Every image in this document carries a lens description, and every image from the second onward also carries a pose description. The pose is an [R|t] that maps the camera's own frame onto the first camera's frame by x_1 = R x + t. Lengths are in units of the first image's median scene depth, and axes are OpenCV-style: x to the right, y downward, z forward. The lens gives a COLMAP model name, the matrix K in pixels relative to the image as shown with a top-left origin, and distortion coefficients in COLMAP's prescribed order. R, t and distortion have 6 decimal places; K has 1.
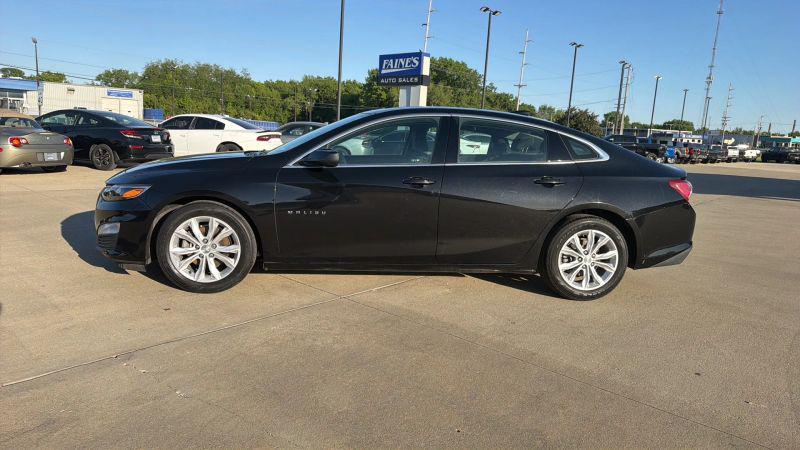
lens RADIAL K [[538.4, 0, 392.3], [0, 538.4, 226.7], [0, 0, 1]] dist [0.059140, -0.077108]
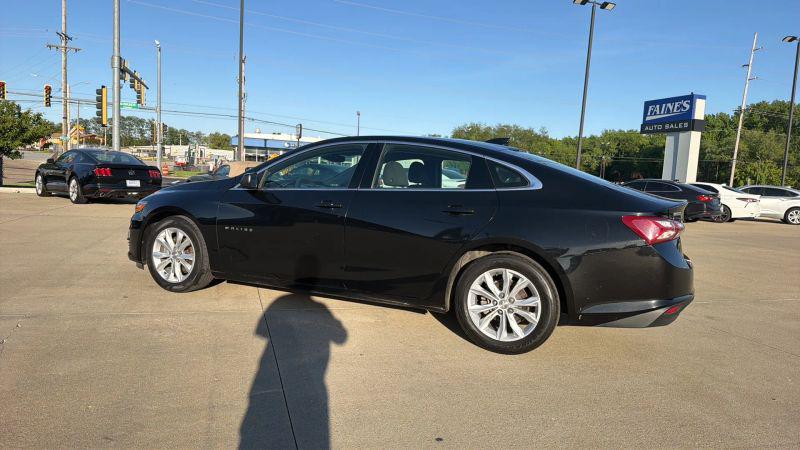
lens RADIAL K [[538.4, 0, 393.2], [0, 538.4, 223.8], [0, 0, 1]] dist [0.059140, -0.077108]
pose [[0.858136, 0.041056, -0.511778, 0.554600], [-0.095962, 0.992057, -0.081323, 0.018603], [0.504375, 0.118898, 0.855260, 0.154084]]
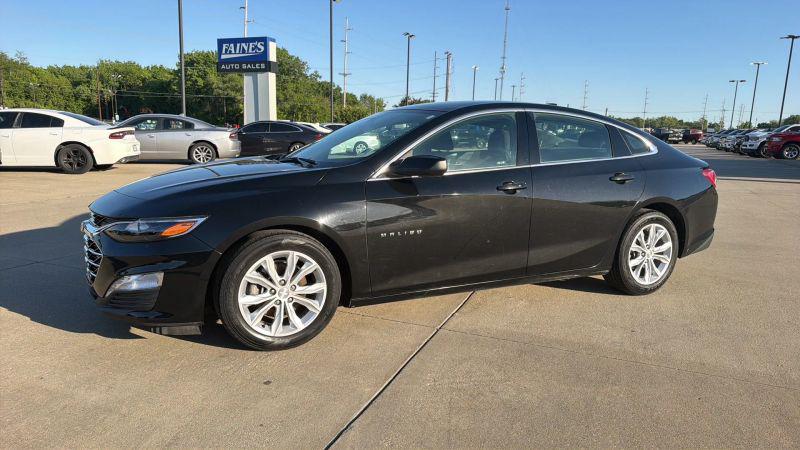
lens RADIAL K [[538.4, 0, 402.3], [0, 538.4, 232.5], [0, 0, 1]] dist [0.059140, -0.077108]
pose [[0.942200, -0.089986, 0.322740, -0.336029], [0.079851, 0.995811, 0.044535, -0.051217], [-0.325395, -0.016190, 0.945439, 0.177249]]
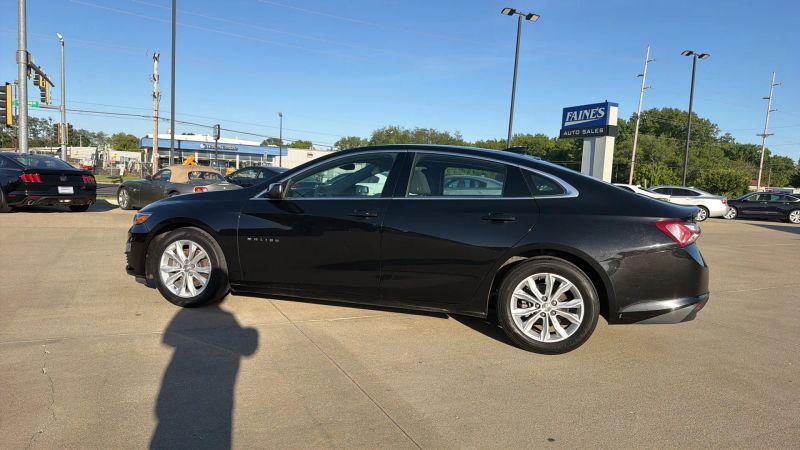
lens RADIAL K [[538.4, 0, 392.1], [0, 538.4, 224.5], [0, 0, 1]] dist [0.059140, -0.077108]
pose [[0.925568, 0.023540, -0.377848, 0.397747], [-0.064286, 0.993343, -0.095587, 0.024173], [0.373083, 0.112763, 0.920920, 0.064369]]
